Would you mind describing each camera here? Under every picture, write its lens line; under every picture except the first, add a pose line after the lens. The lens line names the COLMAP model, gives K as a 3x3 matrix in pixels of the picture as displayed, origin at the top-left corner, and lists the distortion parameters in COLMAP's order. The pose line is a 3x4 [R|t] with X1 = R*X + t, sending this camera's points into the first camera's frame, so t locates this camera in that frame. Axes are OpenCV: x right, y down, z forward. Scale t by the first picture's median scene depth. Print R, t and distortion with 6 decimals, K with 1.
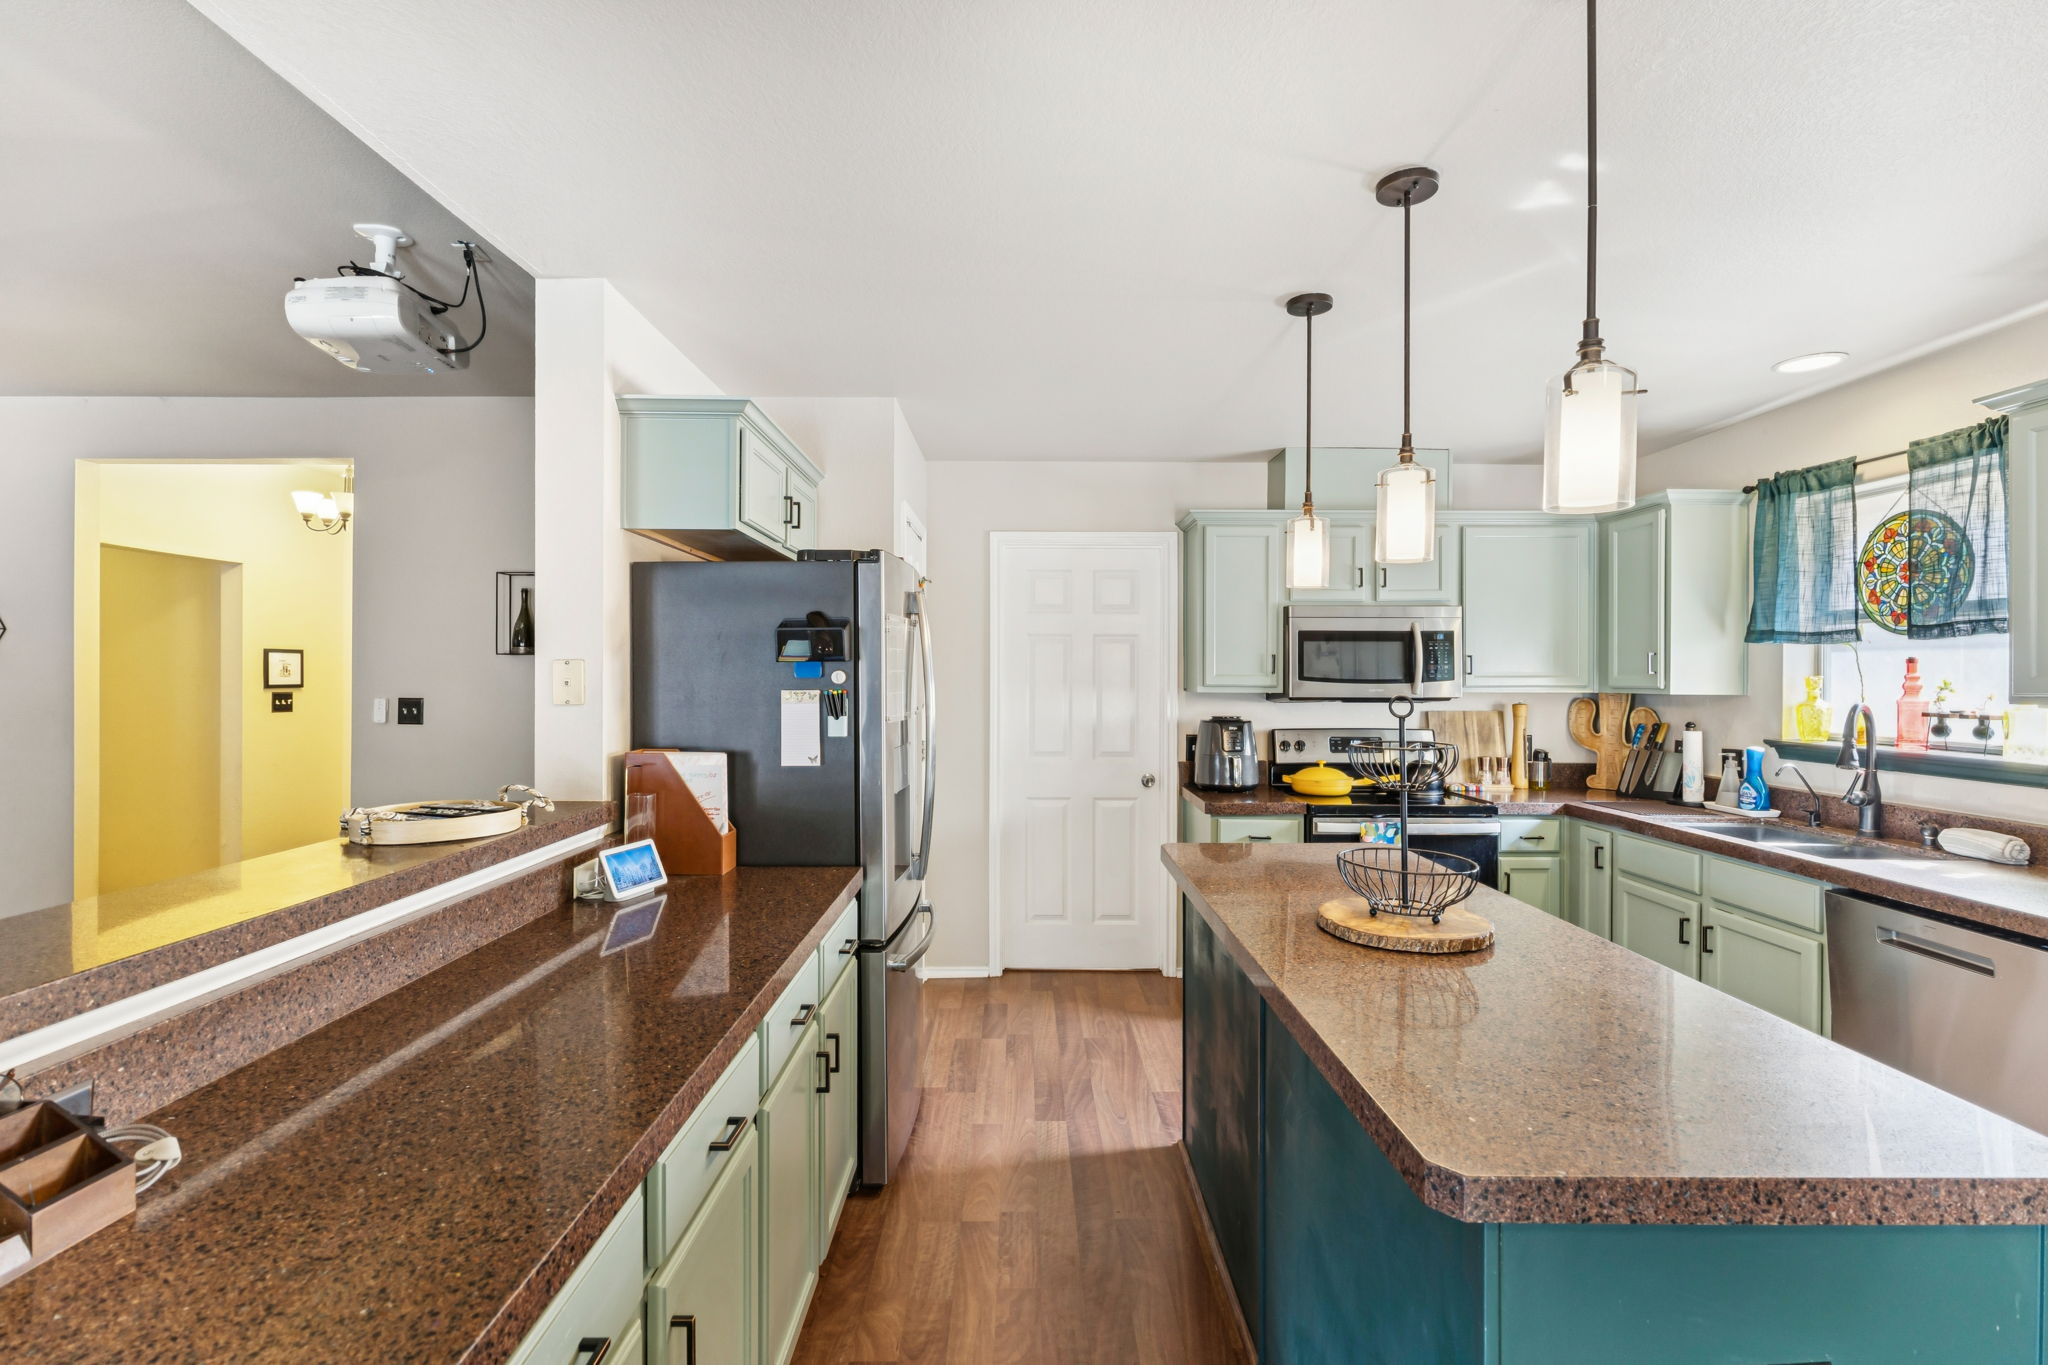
lens RADIAL K [[933.6, 0, 1032.9], [0, 933.6, 665.7], [0, 0, 1]] dist [0.000514, 0.000016]
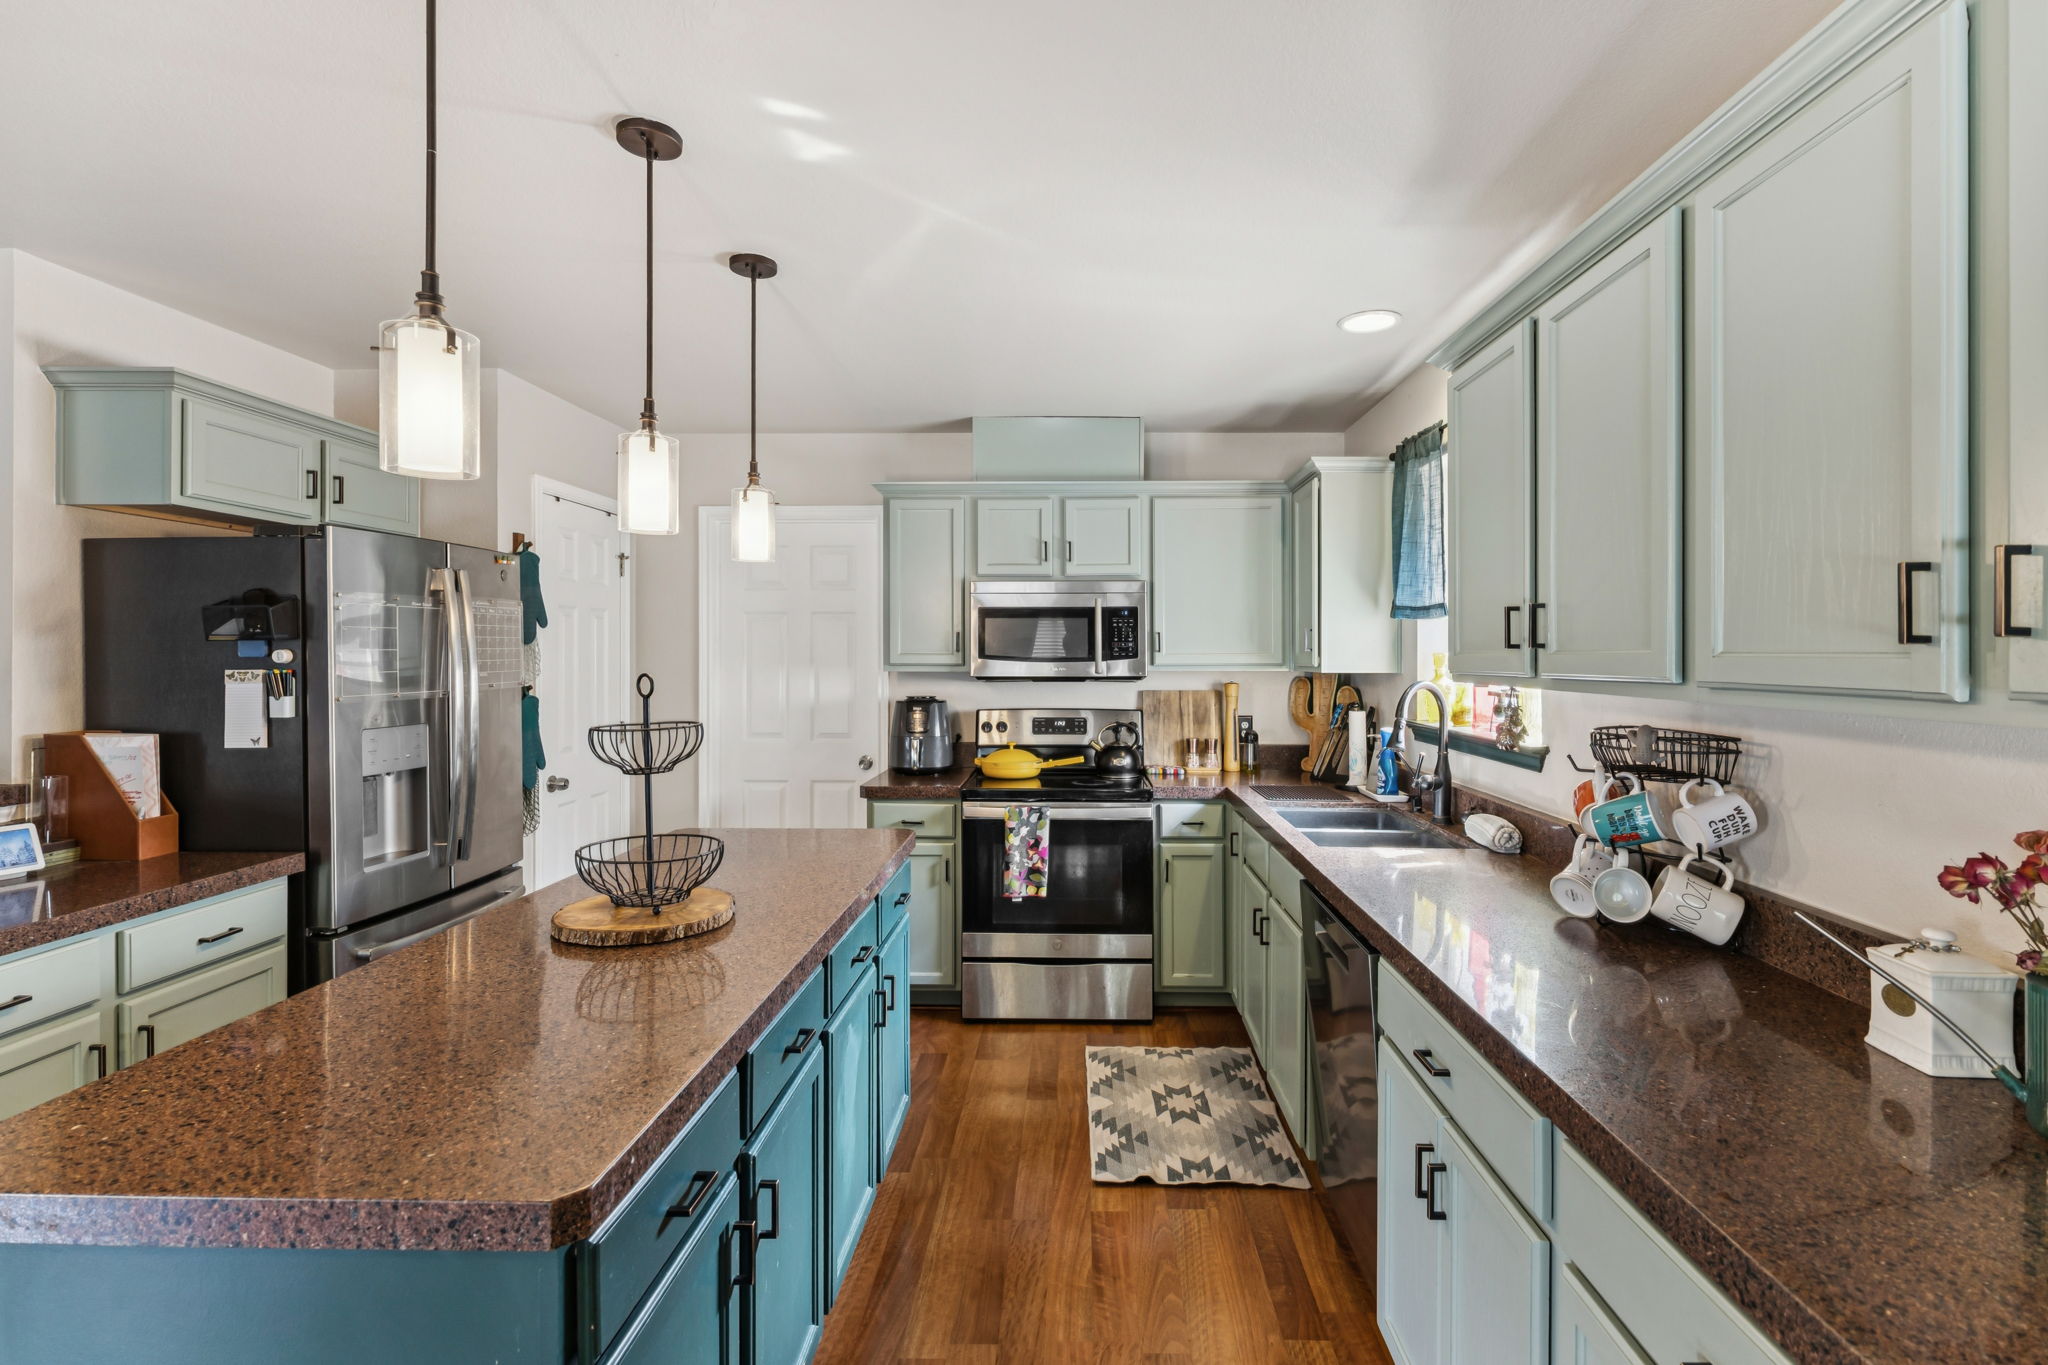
lens RADIAL K [[956.3, 0, 1024.0], [0, 956.3, 641.0], [0, 0, 1]] dist [-0.001106, 0.000013]
pose [[0.999674, -0.002549, -0.025408, 0.411328], [0.002445, 0.999989, -0.004106, 0.001703], [0.025418, 0.004042, 0.999669, 0.019118]]
